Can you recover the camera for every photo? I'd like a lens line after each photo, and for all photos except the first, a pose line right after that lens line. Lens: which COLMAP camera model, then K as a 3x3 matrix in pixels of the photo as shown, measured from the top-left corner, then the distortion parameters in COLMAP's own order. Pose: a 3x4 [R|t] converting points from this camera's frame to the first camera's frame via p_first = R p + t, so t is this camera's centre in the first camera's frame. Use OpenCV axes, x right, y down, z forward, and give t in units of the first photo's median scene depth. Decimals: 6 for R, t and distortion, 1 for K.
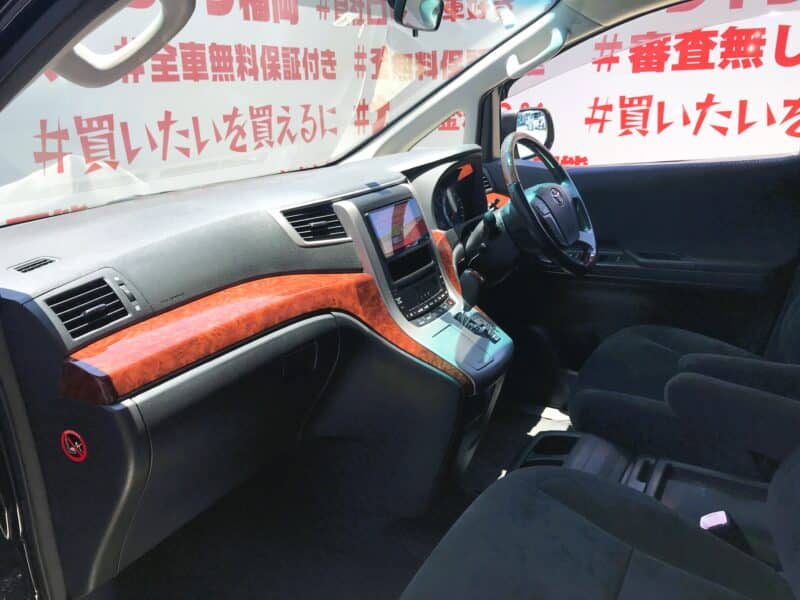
lens RADIAL K [[667.8, 0, 397.5], [0, 667.8, 295.2], [0, 0, 1]] dist [0.007282, -0.004972]
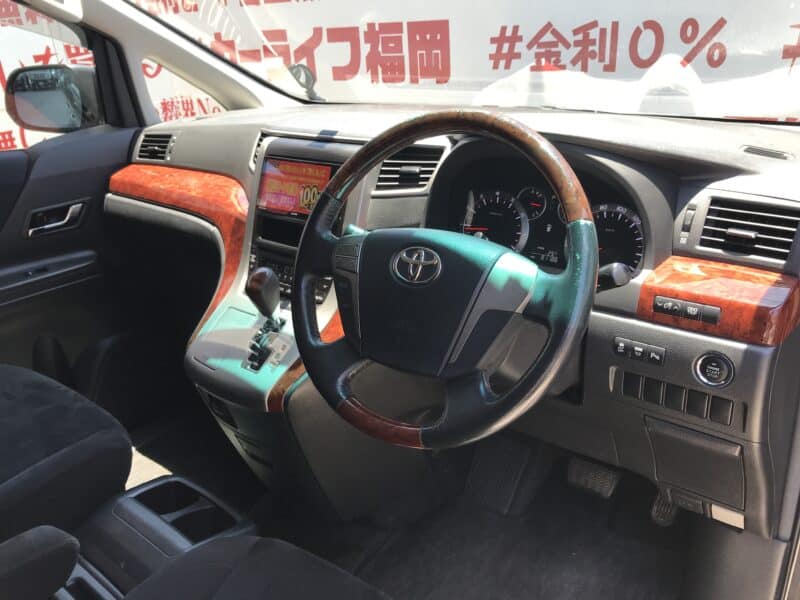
lens RADIAL K [[667.8, 0, 402.3], [0, 667.8, 286.6], [0, 0, 1]] dist [0.007282, -0.004972]
pose [[-0.162326, 0.418173, -0.893746, 0.673237], [-0.225915, 0.865950, 0.446199, -0.345782], [0.960527, 0.274340, -0.046095, 1.049417]]
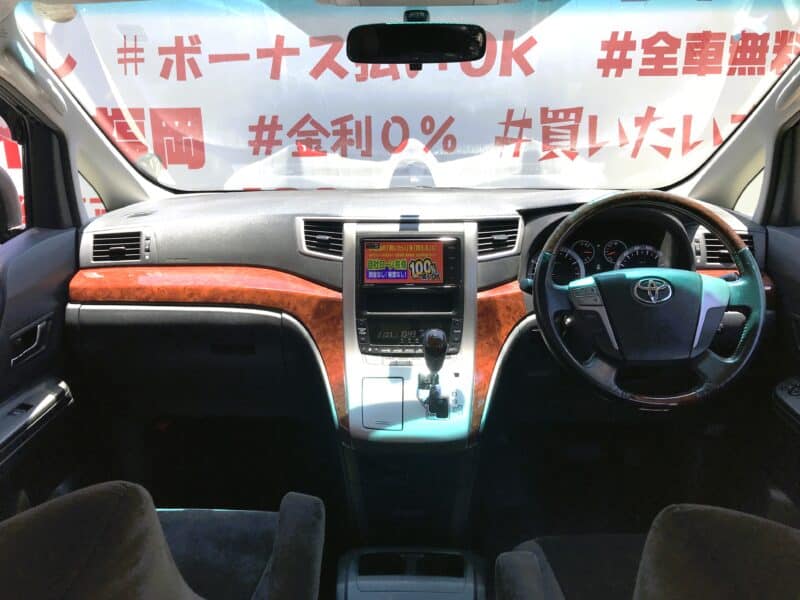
lens RADIAL K [[667.8, 0, 402.6], [0, 667.8, 313.5], [0, 0, 1]] dist [0.007282, -0.004972]
pose [[0.477630, 0.326486, -0.815645, 0.709126], [-0.269647, 0.938055, 0.217583, -0.211874], [0.836158, 0.116012, 0.536080, 0.426478]]
